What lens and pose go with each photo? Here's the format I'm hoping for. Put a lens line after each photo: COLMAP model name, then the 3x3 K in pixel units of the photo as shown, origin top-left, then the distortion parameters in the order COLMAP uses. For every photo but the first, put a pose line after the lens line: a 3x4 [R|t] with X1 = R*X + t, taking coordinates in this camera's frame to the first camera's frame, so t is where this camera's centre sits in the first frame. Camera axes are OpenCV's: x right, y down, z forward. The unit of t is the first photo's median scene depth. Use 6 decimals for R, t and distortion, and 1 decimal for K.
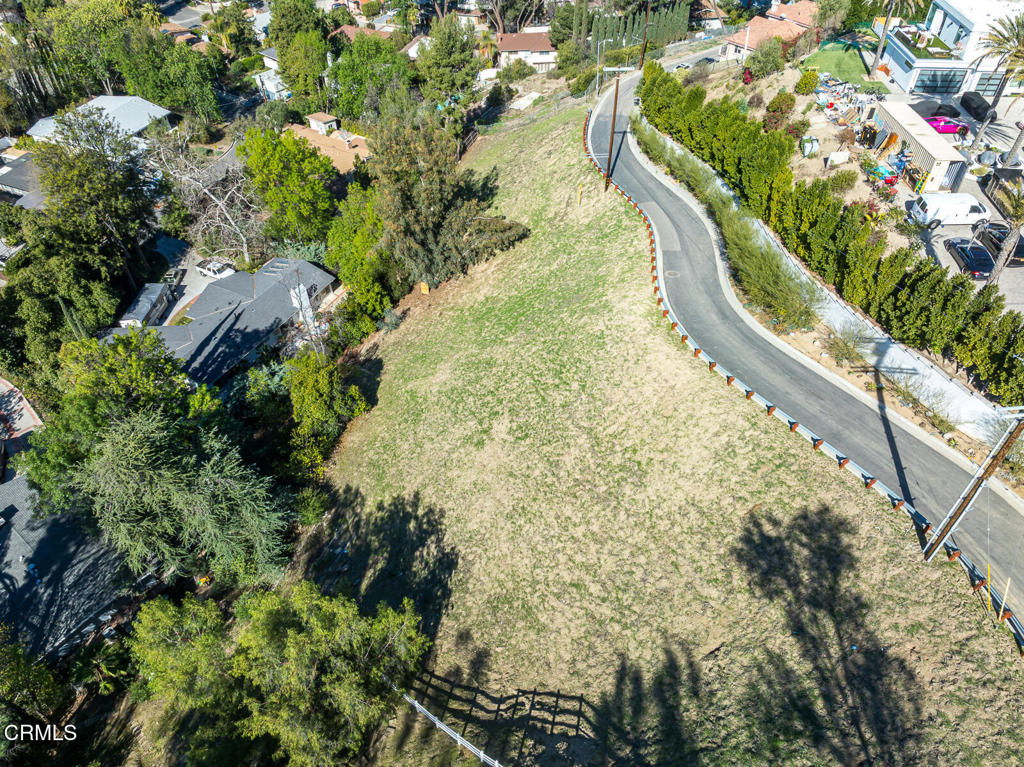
lens RADIAL K [[691.7, 0, 512.8], [0, 691.7, 387.0], [0, 0, 1]] dist [0.183276, -0.228617]
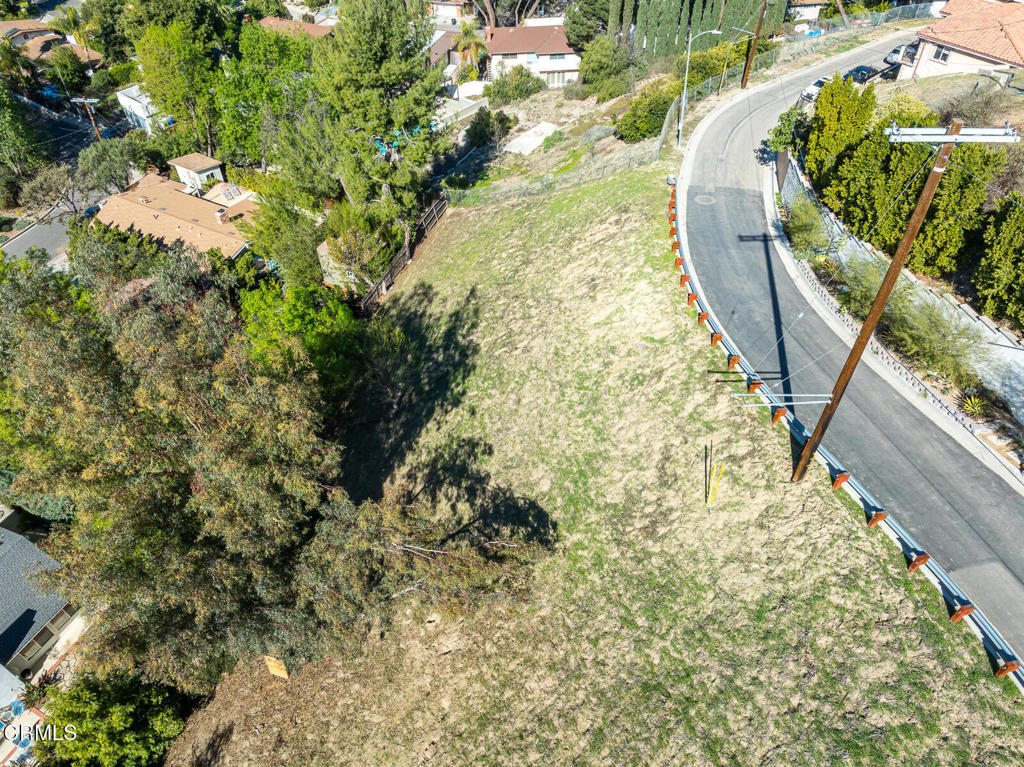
lens RADIAL K [[691.7, 0, 512.8], [0, 691.7, 387.0], [0, 0, 1]] dist [0.183276, -0.228617]
pose [[0.999989, -0.003715, 0.002939, 0.000734], [0.003718, 0.999993, -0.000833, -0.367966], [-0.002936, 0.000844, 0.999995, 0.772232]]
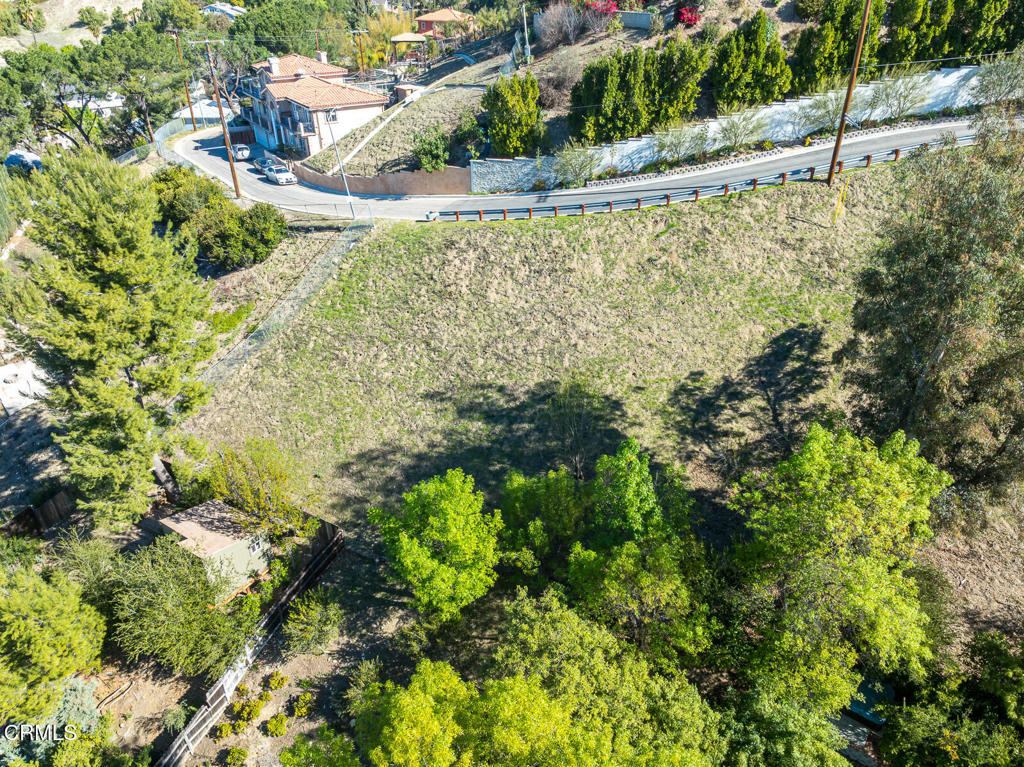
lens RADIAL K [[691.7, 0, 512.8], [0, 691.7, 387.0], [0, 0, 1]] dist [0.183276, -0.228617]
pose [[0.140801, -0.517984, 0.843723, -0.560575], [0.709633, 0.647055, 0.278821, -0.596186], [-0.690360, 0.559475, 0.458684, 1.151027]]
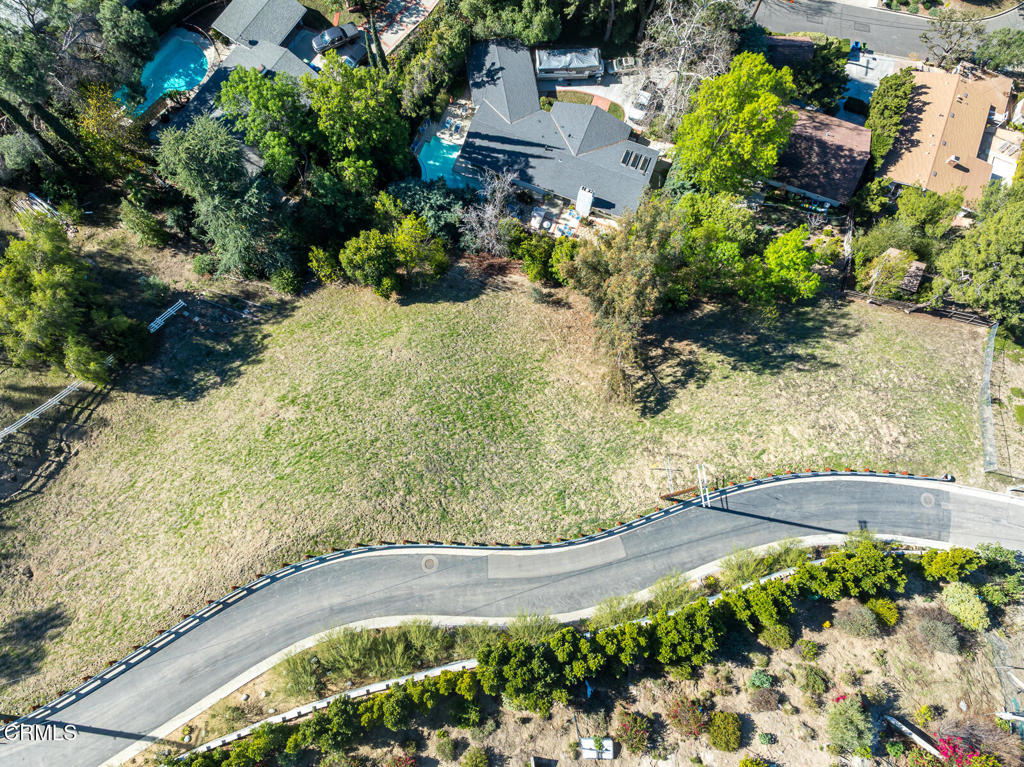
lens RADIAL K [[689.1, 0, 513.0], [0, 689.1, 388.5], [0, 0, 1]] dist [0.168340, -0.201586]
pose [[0.099423, 0.971458, -0.215371, 0.189818], [-0.717084, 0.220010, 0.661352, -0.811862], [0.689859, 0.088685, 0.718491, 0.348001]]
